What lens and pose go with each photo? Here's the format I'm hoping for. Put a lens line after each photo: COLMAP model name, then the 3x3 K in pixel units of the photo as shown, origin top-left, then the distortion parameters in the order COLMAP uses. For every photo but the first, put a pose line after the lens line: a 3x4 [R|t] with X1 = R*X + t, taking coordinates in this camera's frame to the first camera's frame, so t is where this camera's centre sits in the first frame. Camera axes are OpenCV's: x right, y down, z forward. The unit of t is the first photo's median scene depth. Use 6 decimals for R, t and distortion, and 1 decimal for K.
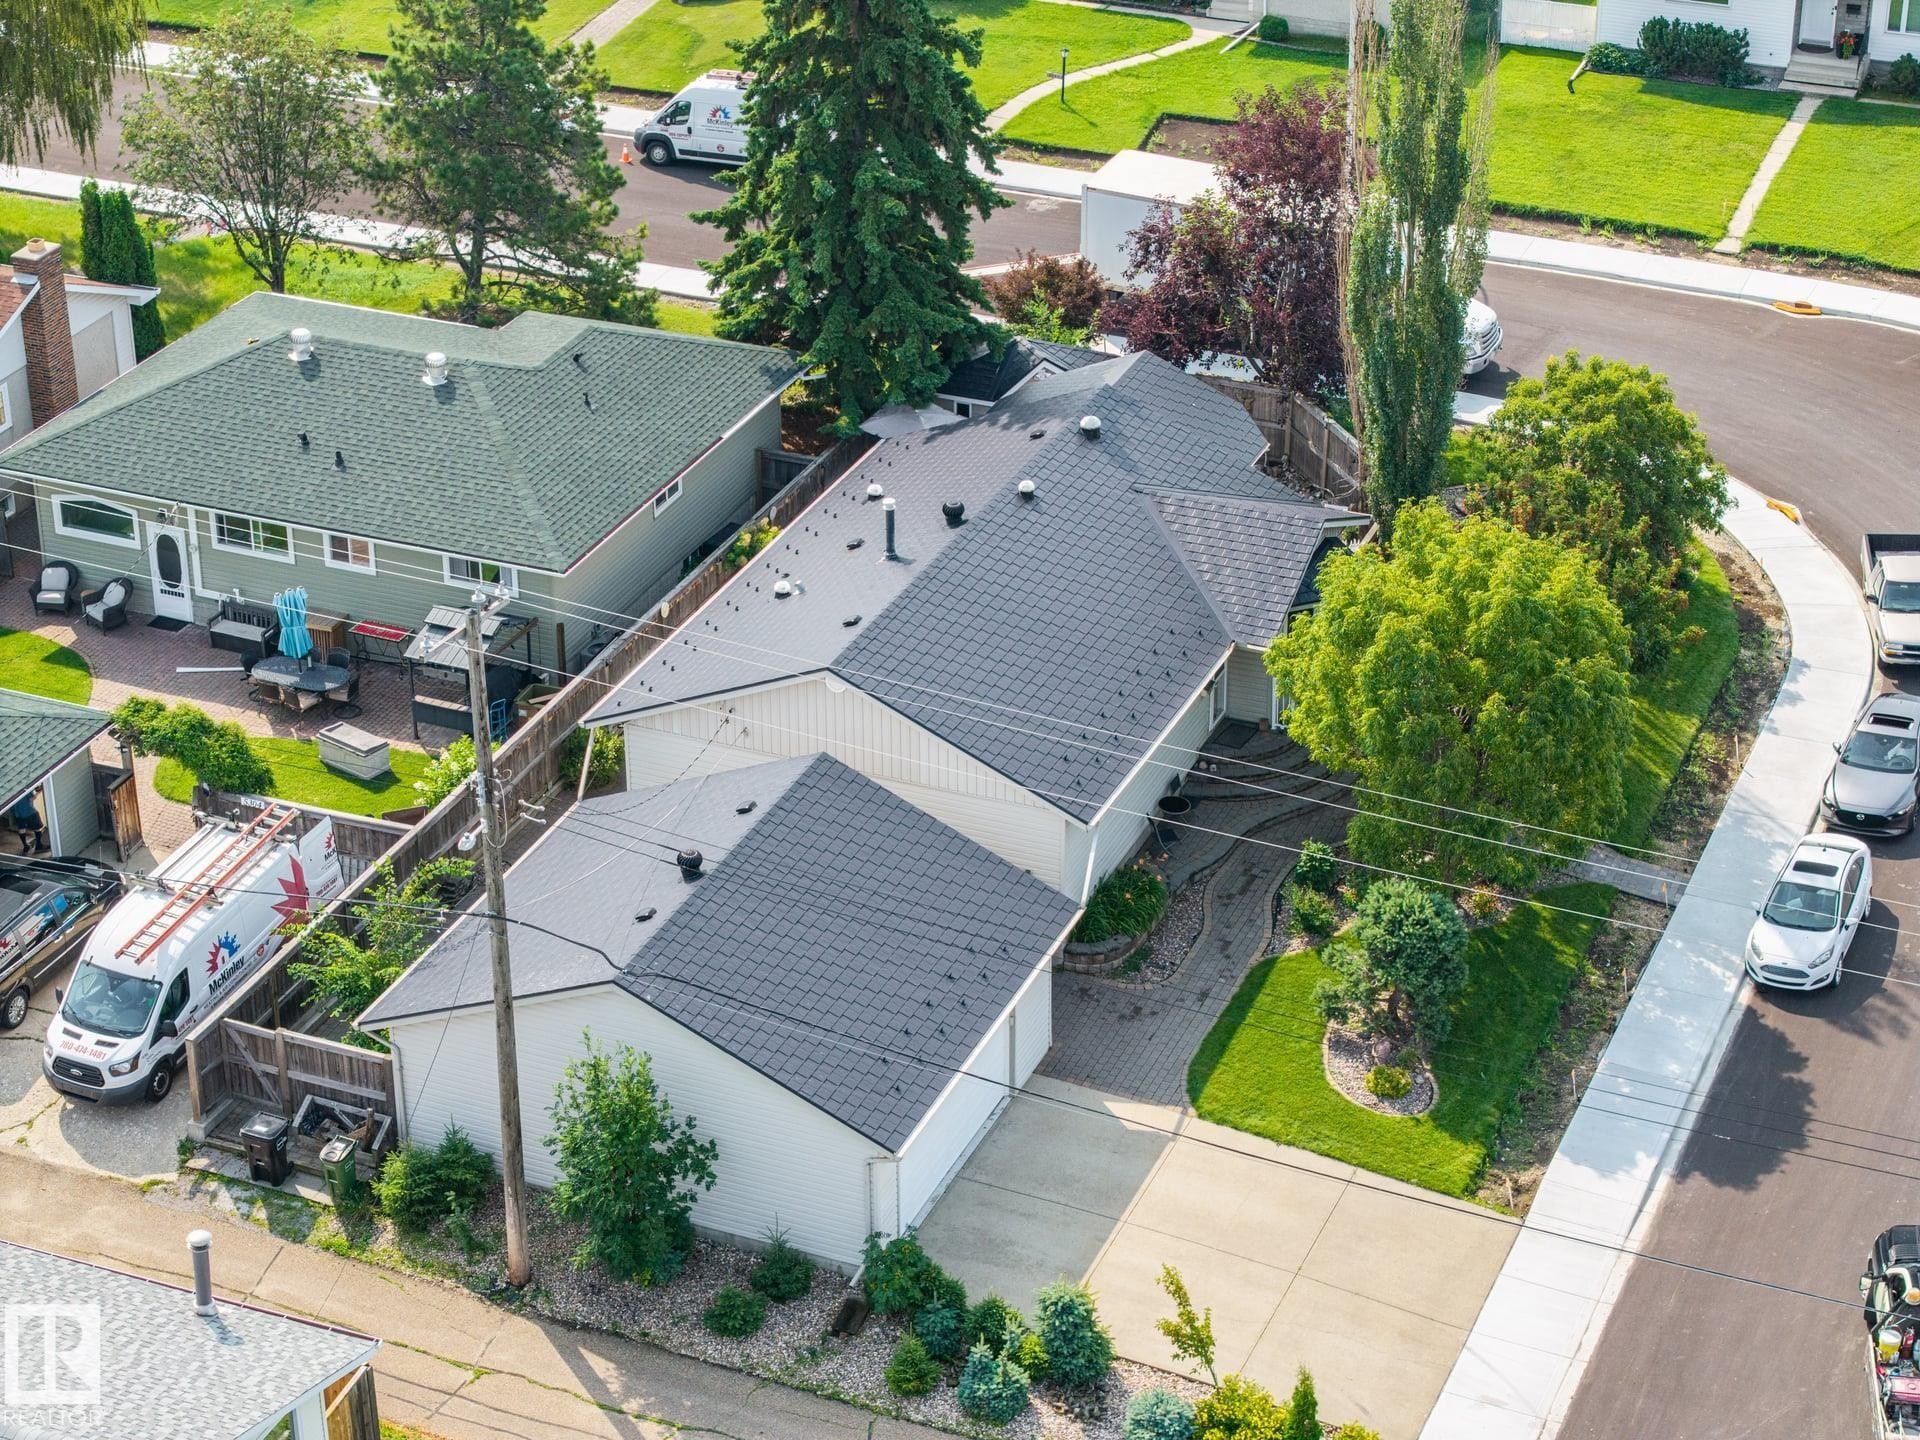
lens RADIAL K [[3826.9, 0, 961.8], [0, 3826.9, 715.4], [0, 0, 1]] dist [-0.116283, 0.000000]
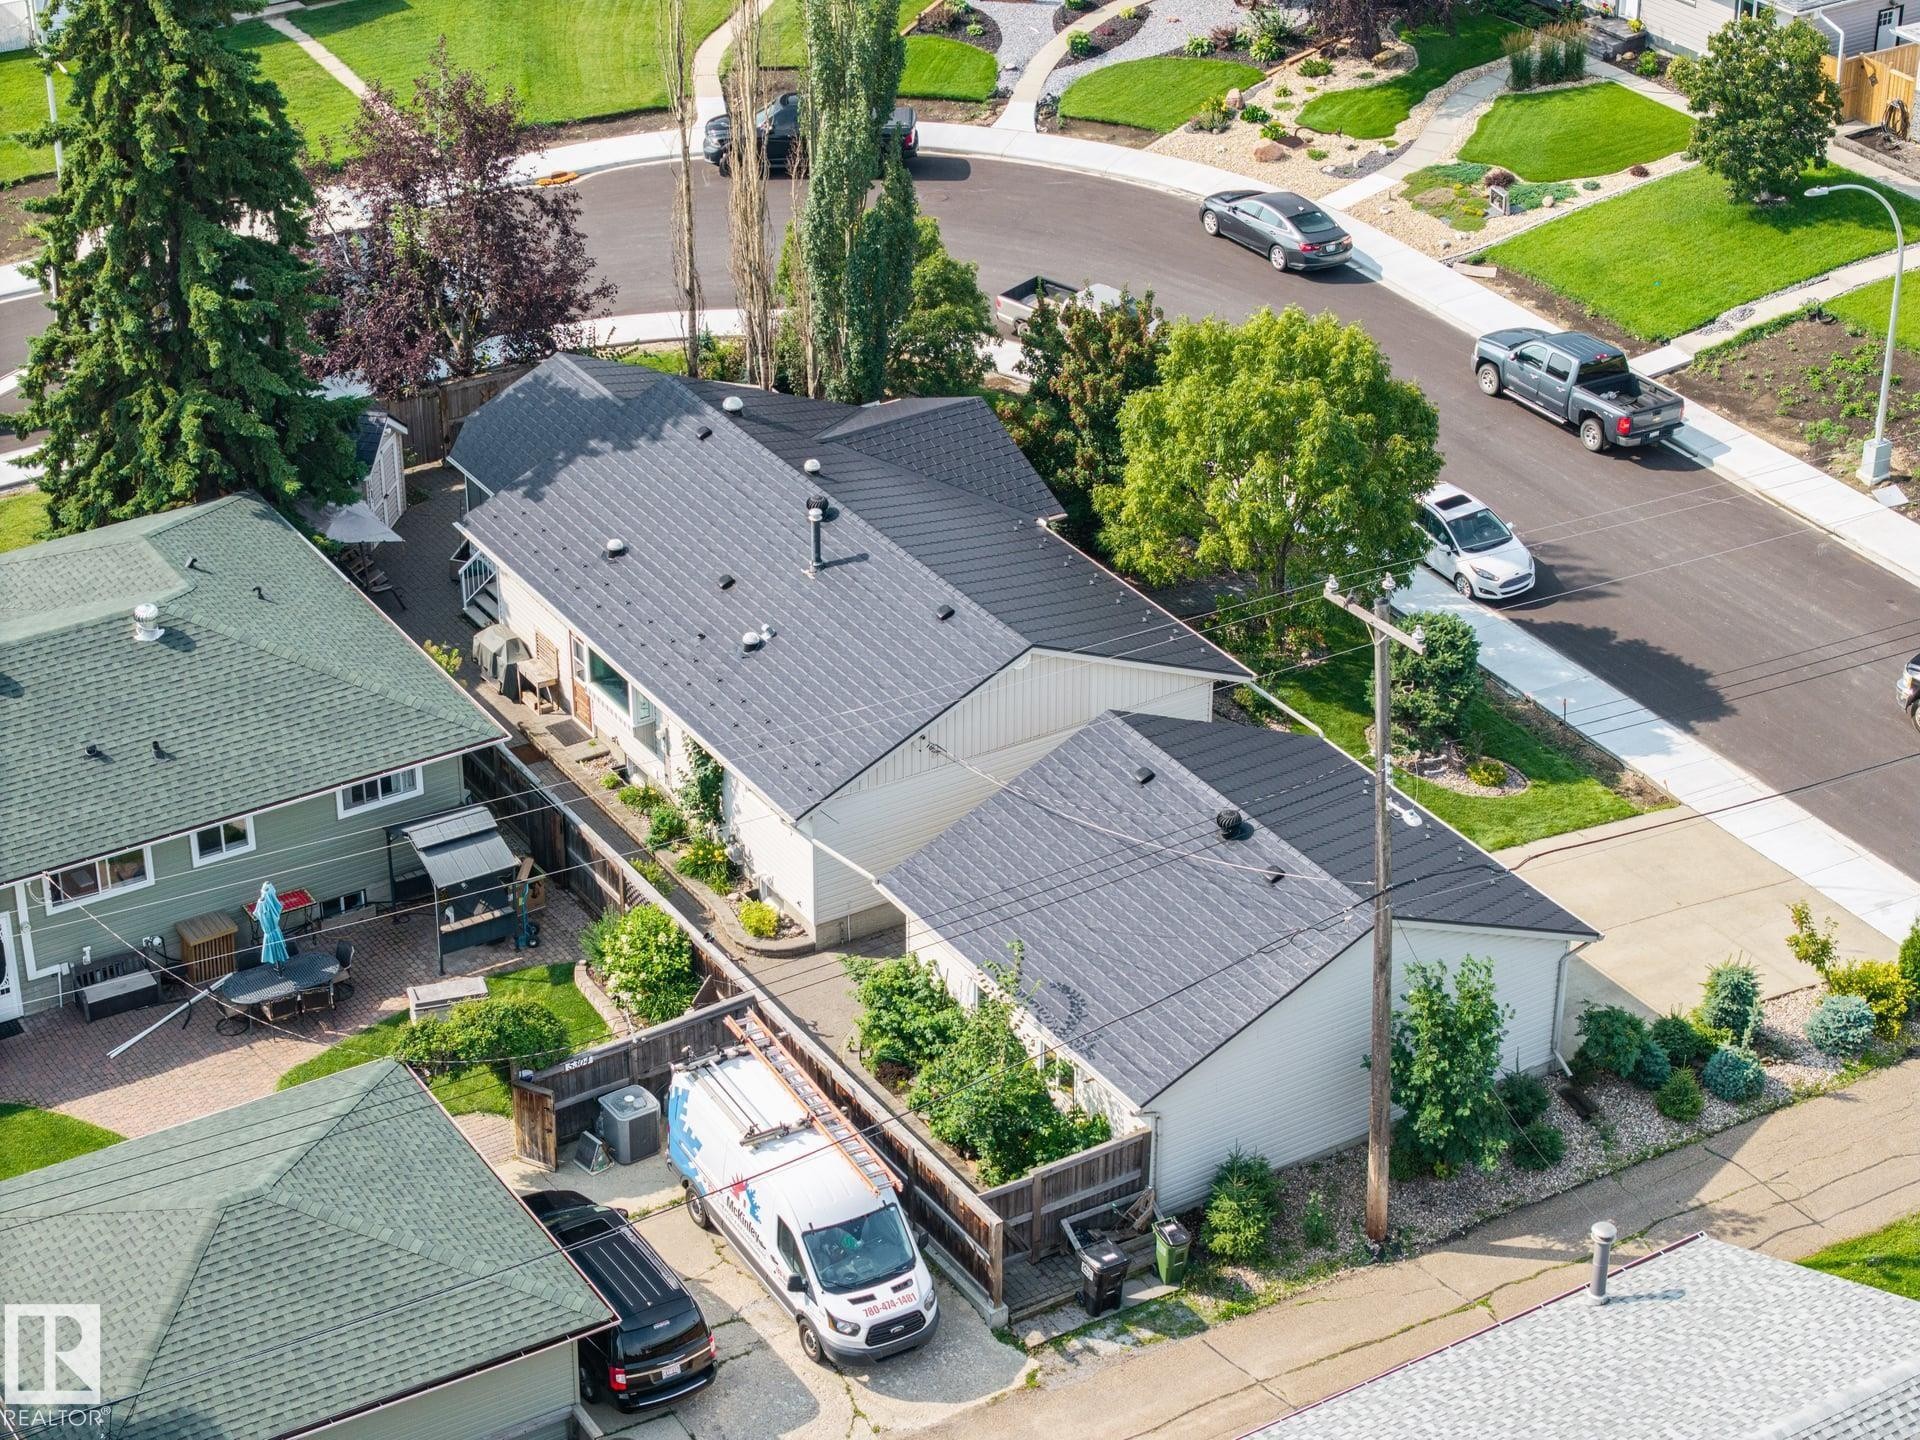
lens RADIAL K [[3826.9, 0, 947.2], [0, 3826.9, 712.0], [0, 0, 1]] dist [-0.116283, 0.000000]
pose [[0.578283, -0.398589, 0.711840, -0.750541], [0.381369, 0.903398, 0.196034, -0.196937], [-0.721212, 0.158111, 0.674429, 0.320525]]
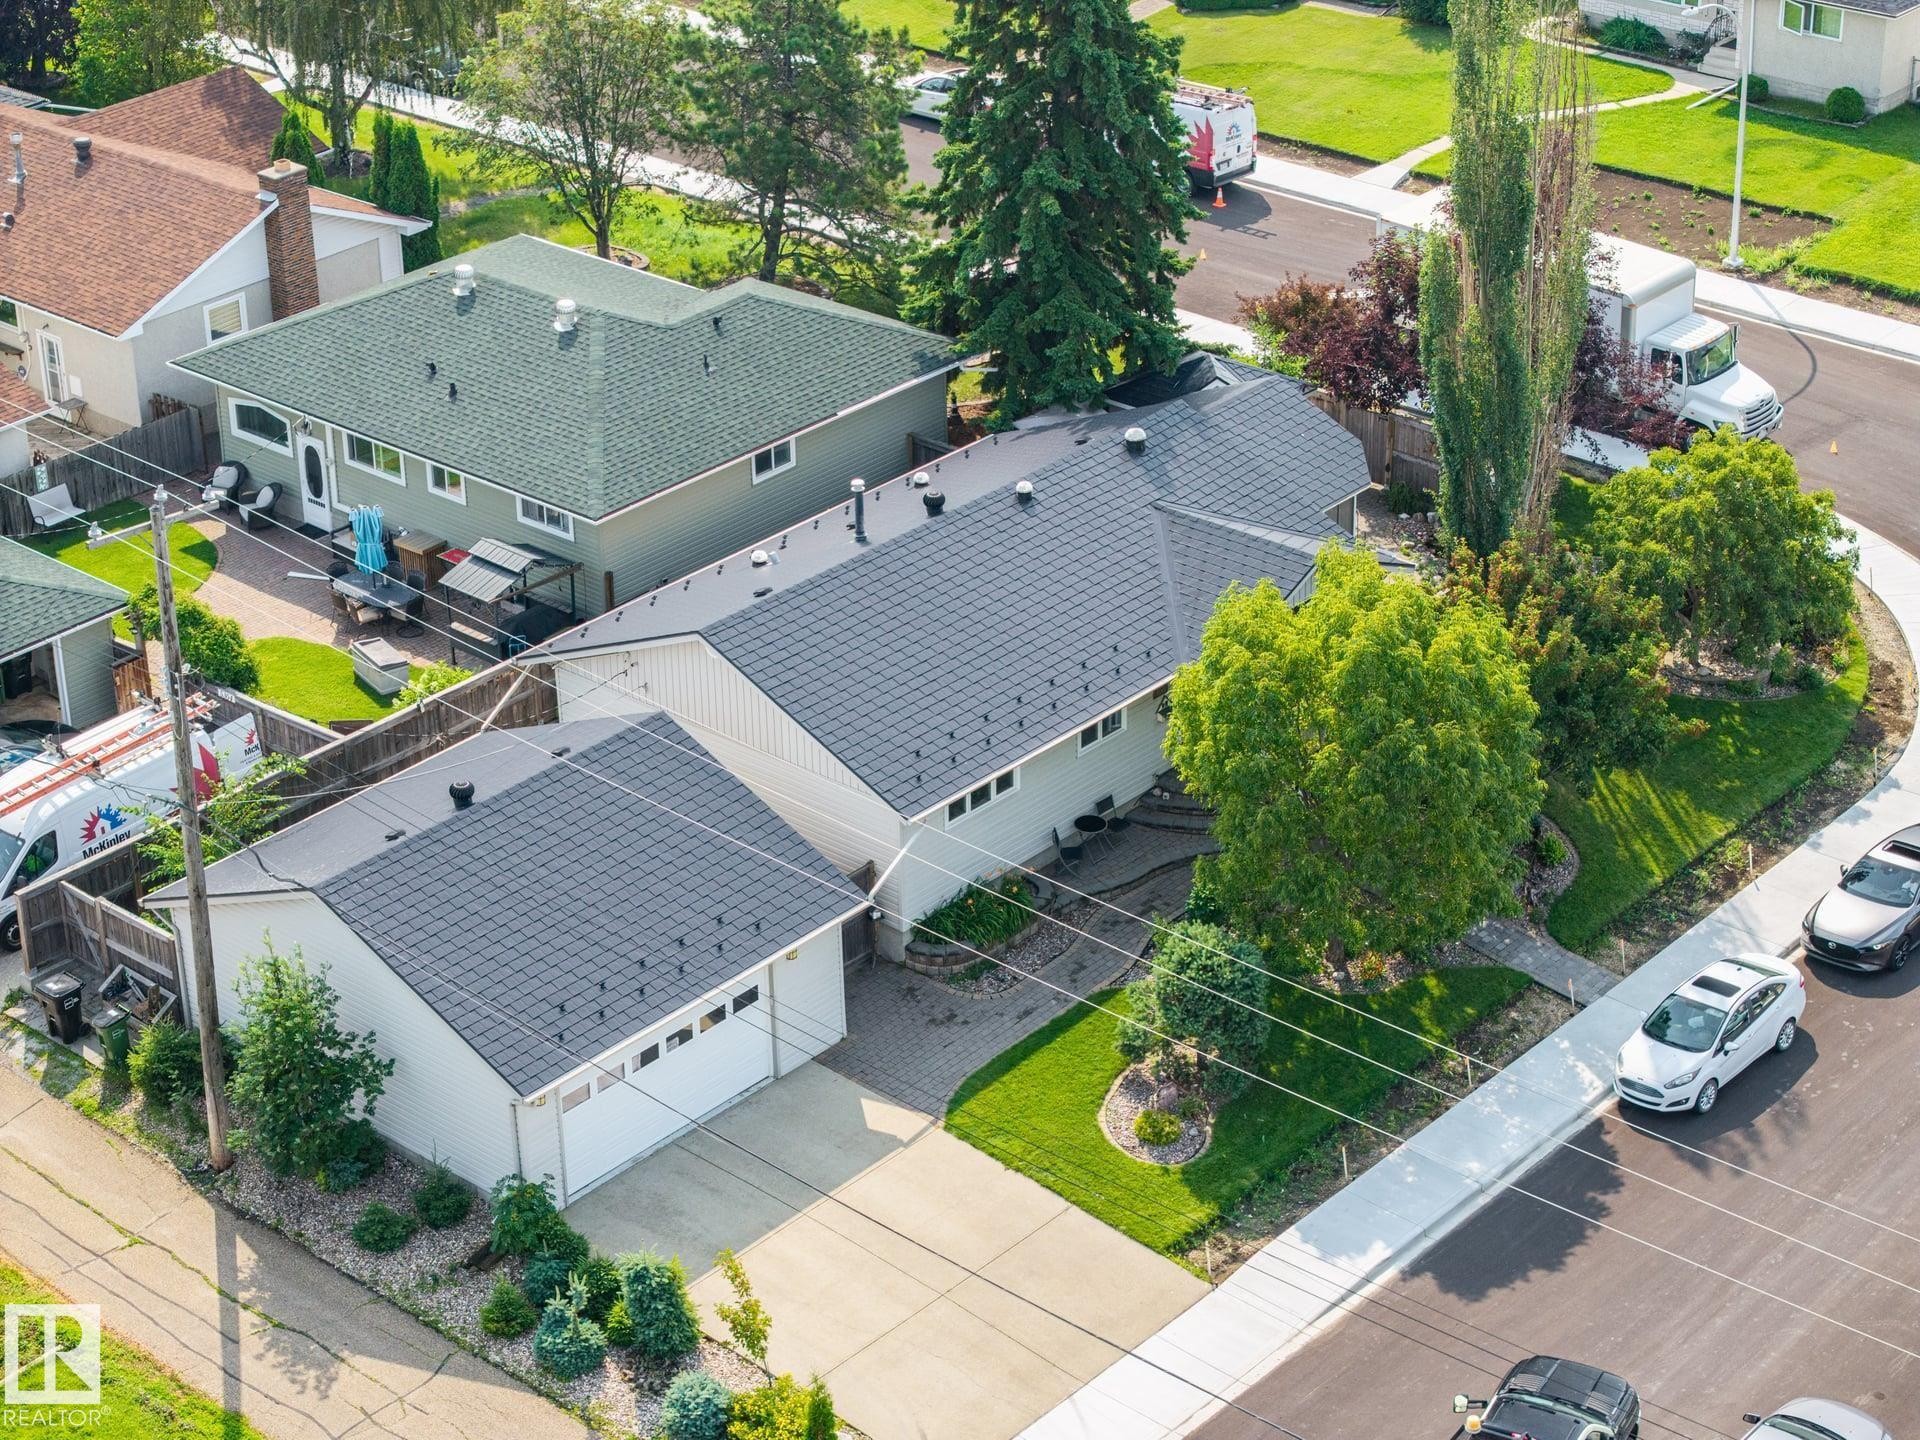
lens RADIAL K [[3826.9, 0, 939.4], [0, 3826.9, 727.4], [0, 0, 1]] dist [-0.116283, 0.000000]
pose [[0.946278, 0.133394, -0.294559, 0.312247], [-0.136232, 0.990616, 0.010961, -0.006705], [0.293257, 0.029756, 0.955571, 0.056837]]
